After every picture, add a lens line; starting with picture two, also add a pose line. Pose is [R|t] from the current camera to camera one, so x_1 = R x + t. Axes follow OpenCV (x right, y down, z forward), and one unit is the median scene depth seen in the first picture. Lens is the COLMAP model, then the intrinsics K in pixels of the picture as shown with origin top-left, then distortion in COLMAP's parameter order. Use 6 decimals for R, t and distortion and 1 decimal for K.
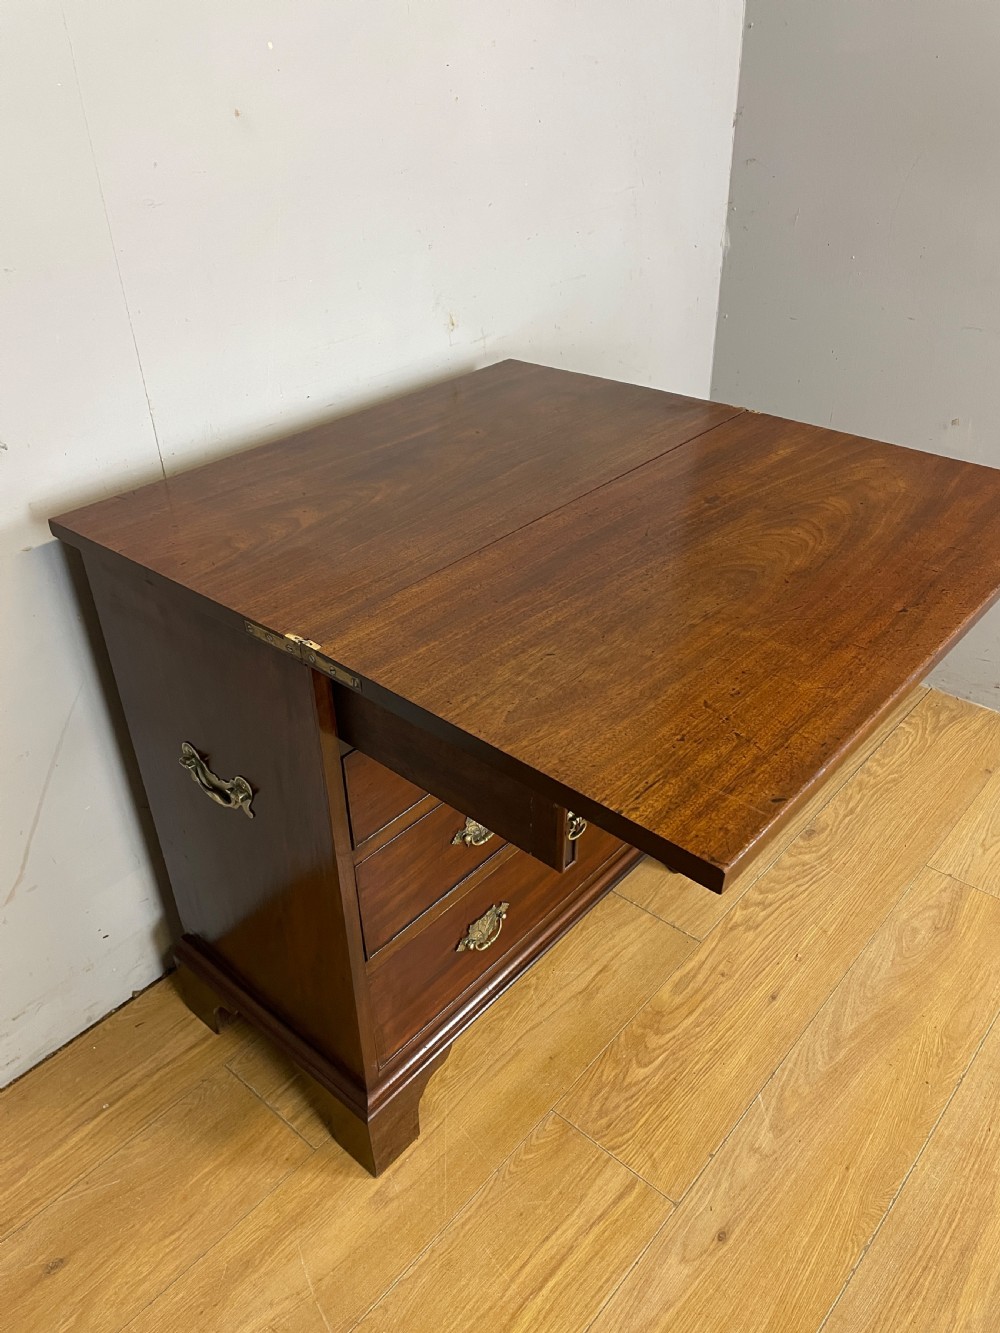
lens RADIAL K [[1012.2, 0, 501.6], [0, 1012.2, 655.1], [0, 0, 1]] dist [0.092617, -0.120443]
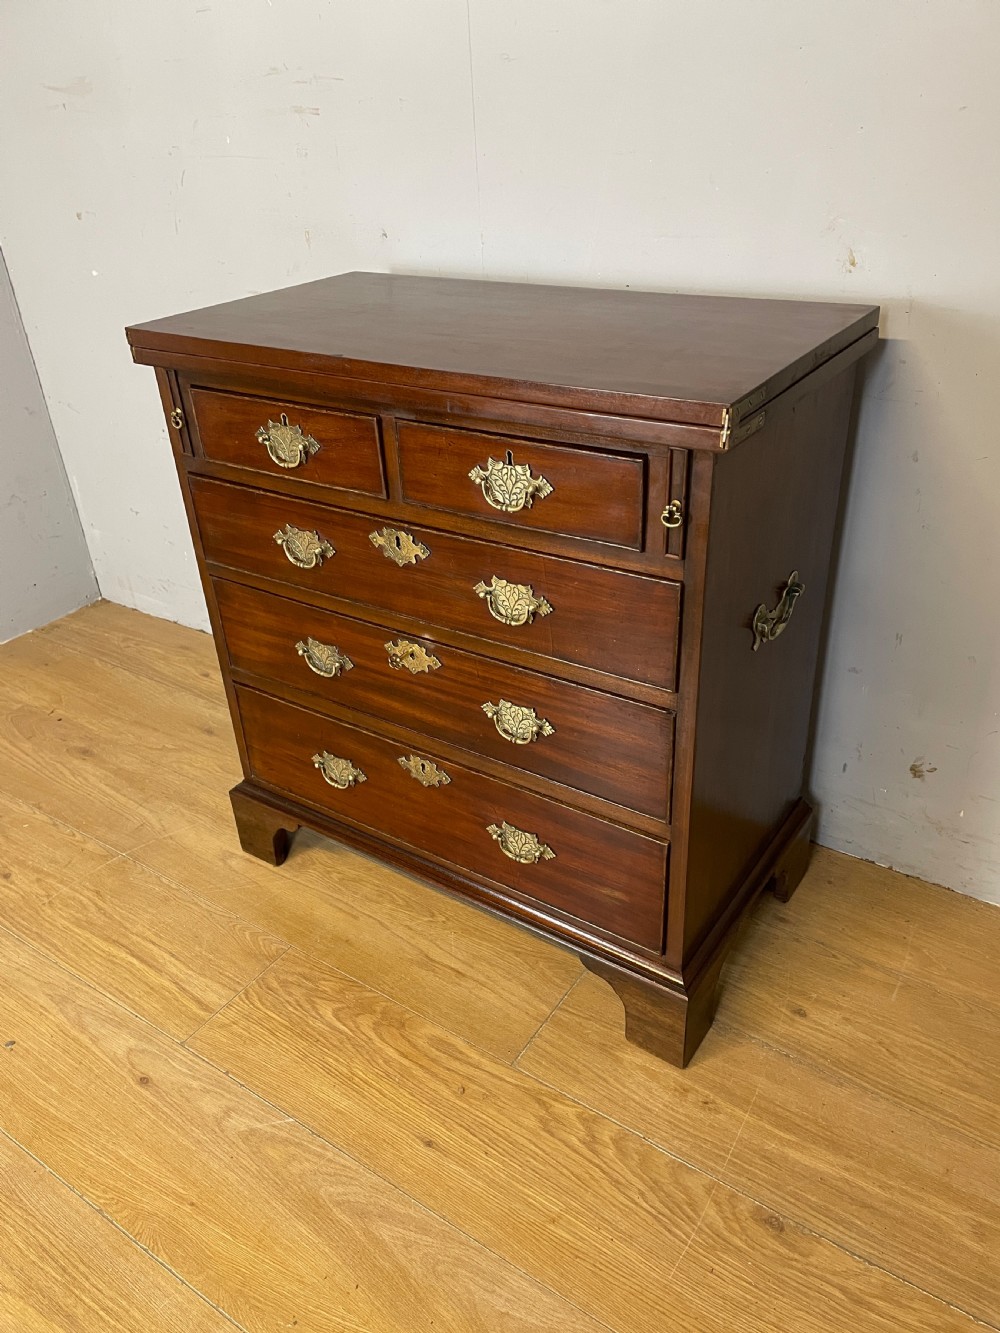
lens RADIAL K [[1012.2, 0, 504.0], [0, 1012.2, 670.4], [0, 0, 1]] dist [0.092617, -0.120443]
pose [[0.115826, 0.512887, -0.850606, 0.832471], [-0.487773, 0.775367, 0.401102, -0.312334], [0.865252, 0.368445, 0.339980, 0.729275]]
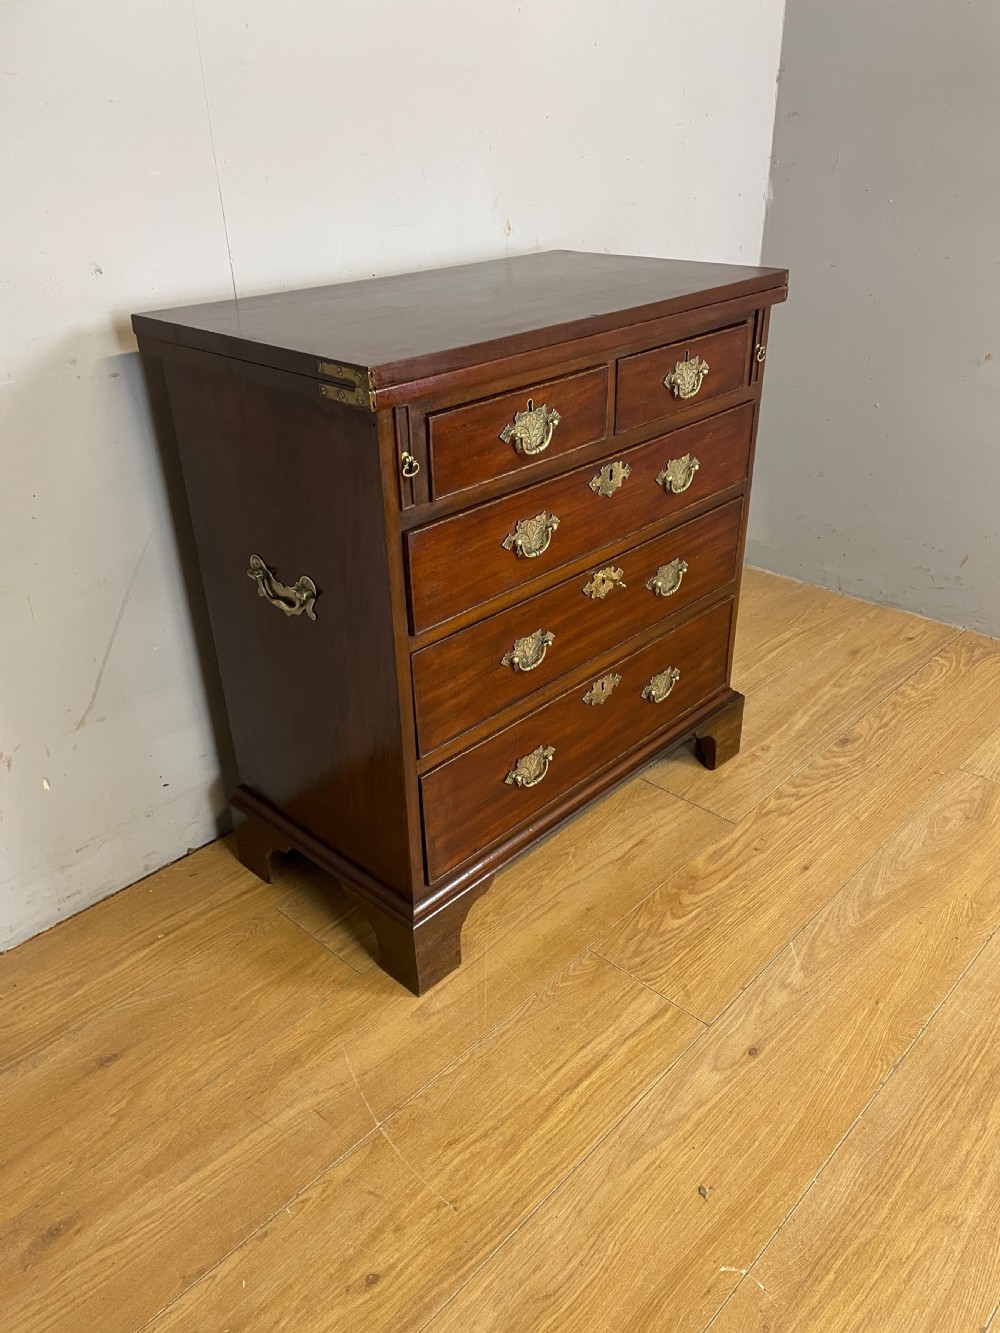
lens RADIAL K [[1012.2, 0, 512.8], [0, 1012.2, 669.5], [0, 0, 1]] dist [0.092617, -0.120443]
pose [[0.999432, 0.022652, -0.024956, -0.008154], [-0.023932, 0.998346, -0.052283, 0.218193], [0.023731, 0.052850, 0.998320, -0.044534]]
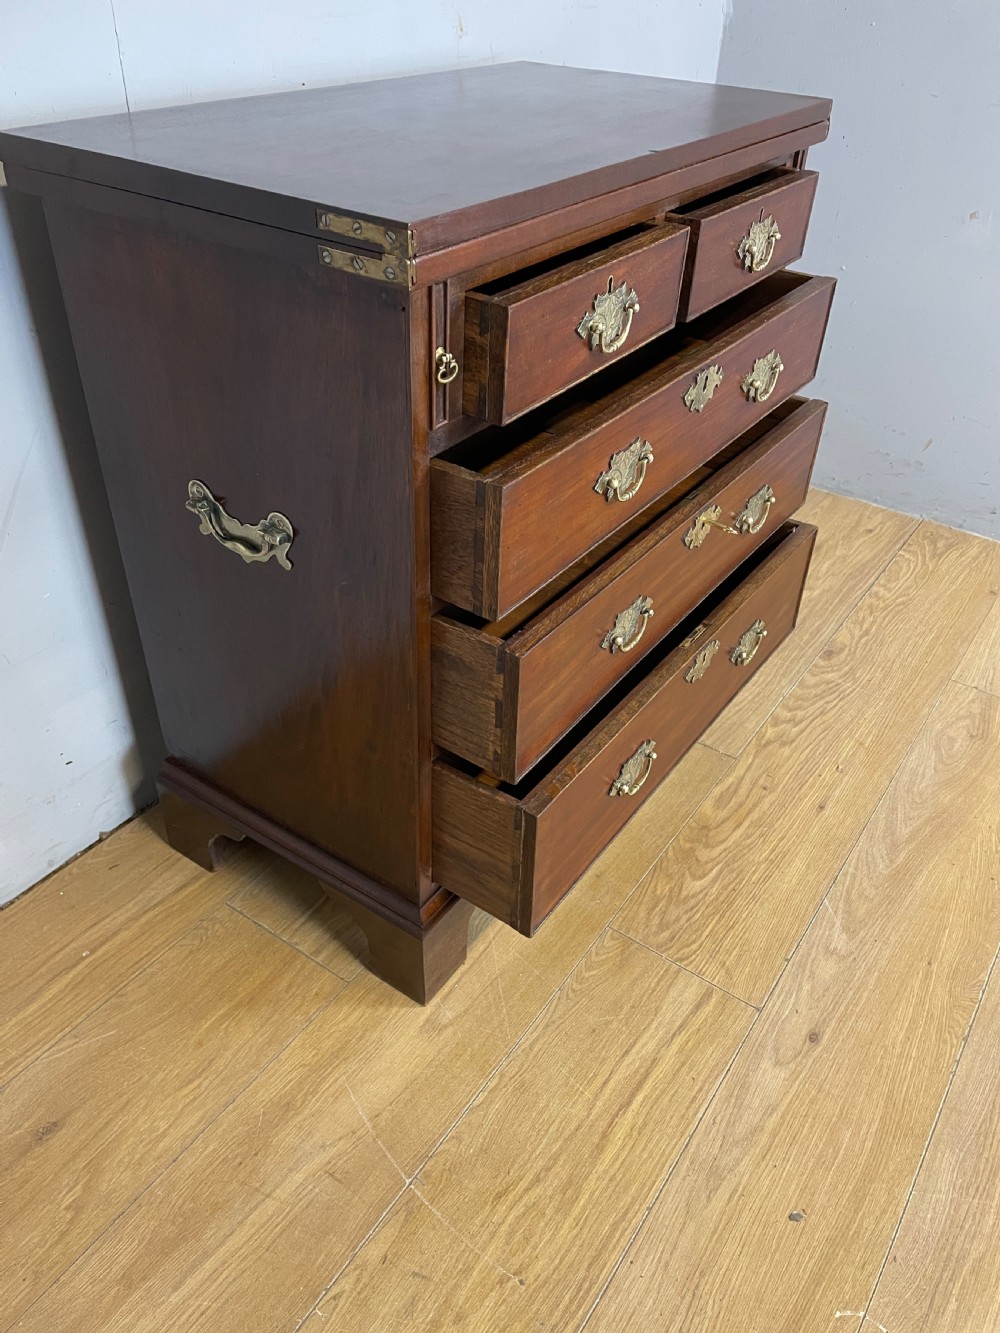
lens RADIAL K [[1012.2, 0, 516.3], [0, 1012.2, 671.9], [0, 0, 1]] dist [0.092617, -0.120443]
pose [[0.990574, -0.021728, 0.135243, -0.147863], [0.010386, 0.996410, 0.084016, 0.145220], [-0.136583, -0.081819, 0.987244, 0.146315]]
